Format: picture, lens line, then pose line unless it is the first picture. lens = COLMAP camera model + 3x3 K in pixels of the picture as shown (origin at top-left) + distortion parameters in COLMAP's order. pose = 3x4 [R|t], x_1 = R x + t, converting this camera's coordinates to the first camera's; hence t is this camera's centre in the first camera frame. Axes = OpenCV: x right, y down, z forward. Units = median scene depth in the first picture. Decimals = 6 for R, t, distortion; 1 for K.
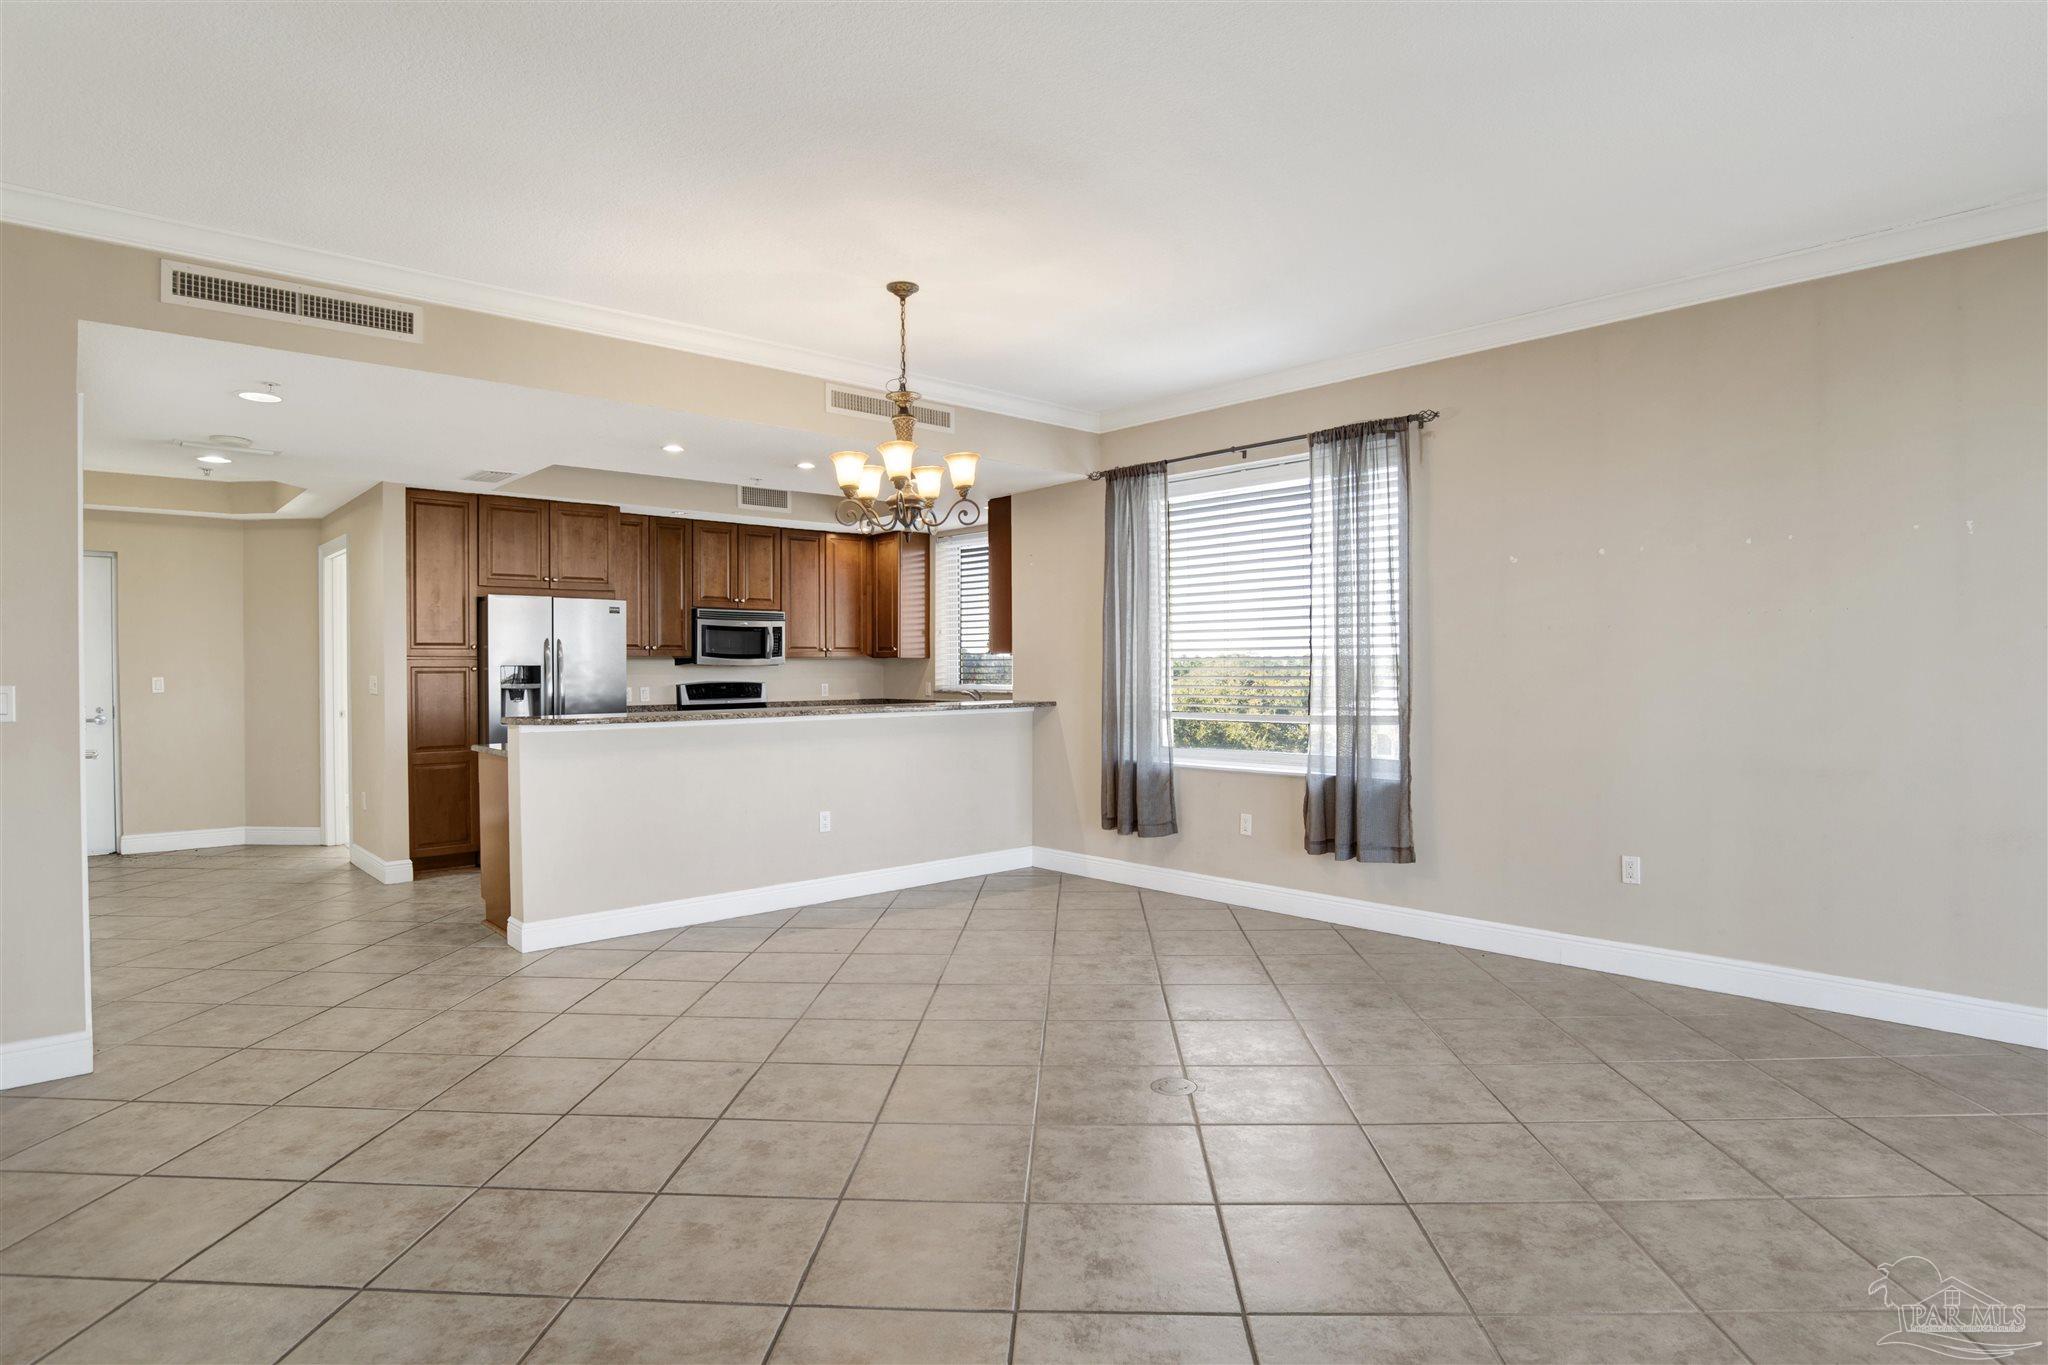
lens RADIAL K [[1084.2, 0, 1036.7], [0, 1084.2, 676.7], [0, 0, 1]] dist [-0.063234, 0.018810]
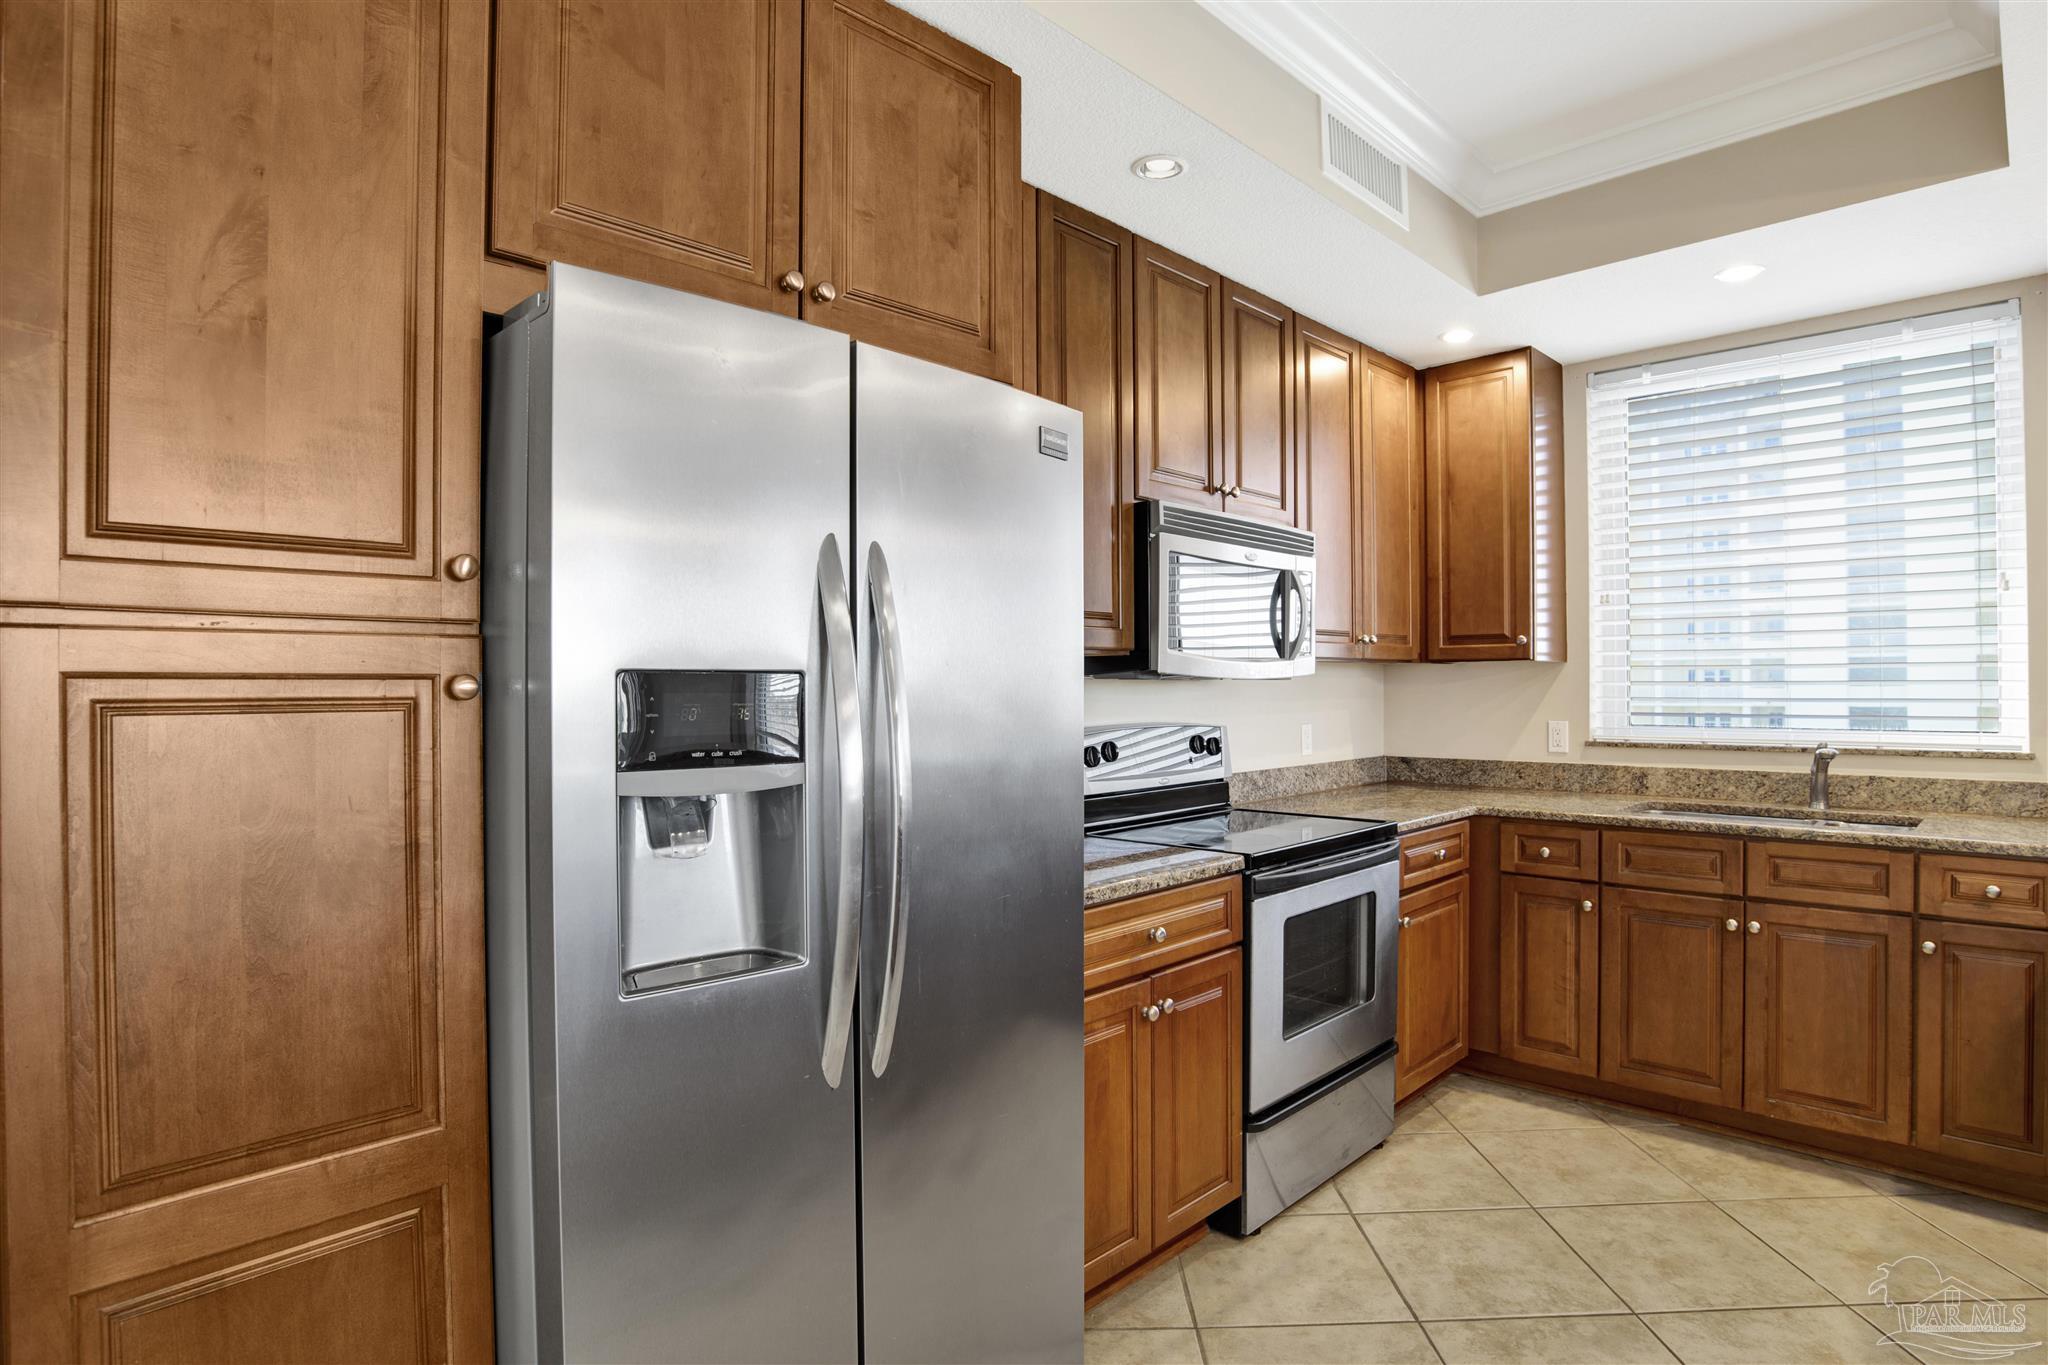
lens RADIAL K [[1084.2, 0, 1024.2], [0, 1084.2, 682.0], [0, 0, 1]] dist [-0.063234, 0.018810]
pose [[0.999200, -0.000792, 0.039986, -0.436717], [0.001385, 0.999889, -0.014809, -0.005245], [-0.039969, 0.014853, 0.999091, 0.809523]]
